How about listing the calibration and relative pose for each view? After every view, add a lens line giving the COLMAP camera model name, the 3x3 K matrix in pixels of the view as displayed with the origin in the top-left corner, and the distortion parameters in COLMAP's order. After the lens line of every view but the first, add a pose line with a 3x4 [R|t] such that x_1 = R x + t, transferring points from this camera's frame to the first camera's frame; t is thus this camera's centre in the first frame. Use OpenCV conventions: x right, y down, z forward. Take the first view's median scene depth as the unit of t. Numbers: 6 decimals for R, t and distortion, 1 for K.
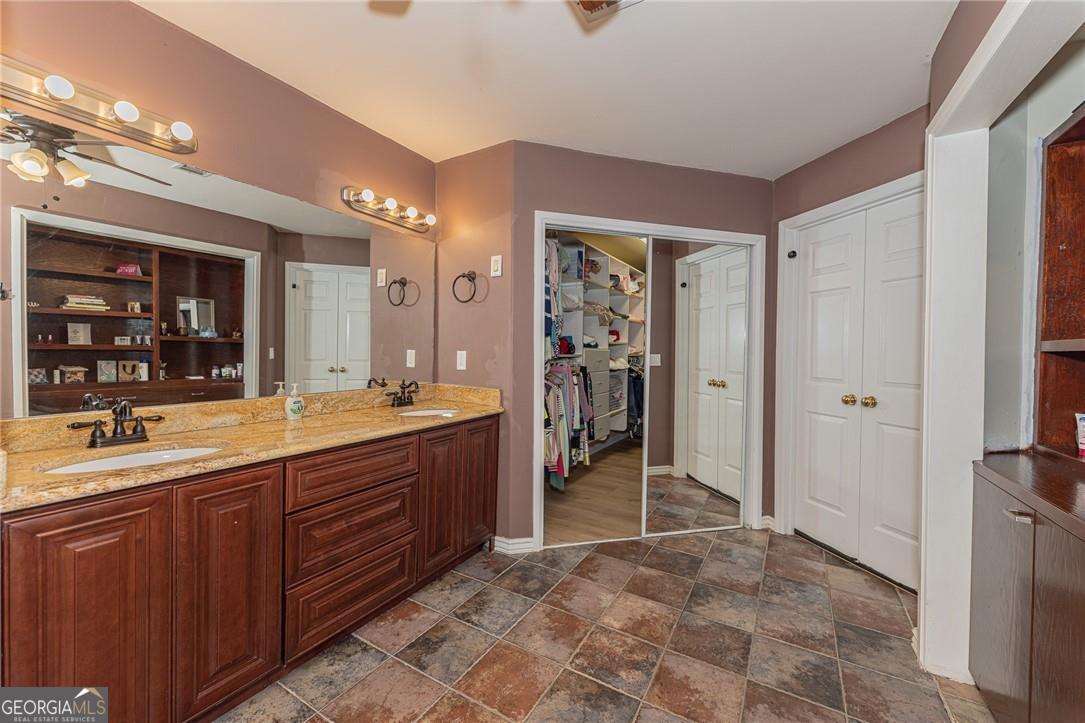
lens RADIAL K [[417.1, 0, 547.1], [0, 417.1, 355.3], [0, 0, 1]] dist [0.002196, -0.000077]
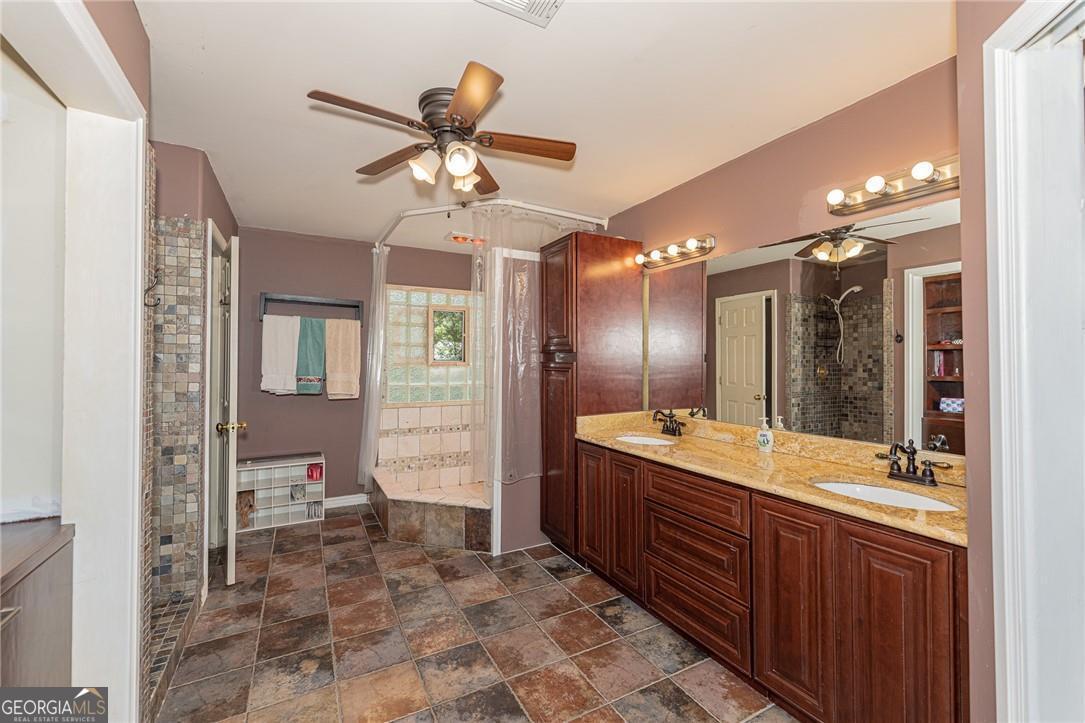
lens RADIAL K [[434.1, 0, 542.5], [0, 434.1, 361.5], [0, 0, 1]] dist [0.002437, -0.000069]
pose [[-0.497924, -0.021968, -0.866943, 0.712323], [-0.025716, 0.999614, -0.010559, -0.054149], [0.866839, 0.017037, -0.498296, 1.182729]]
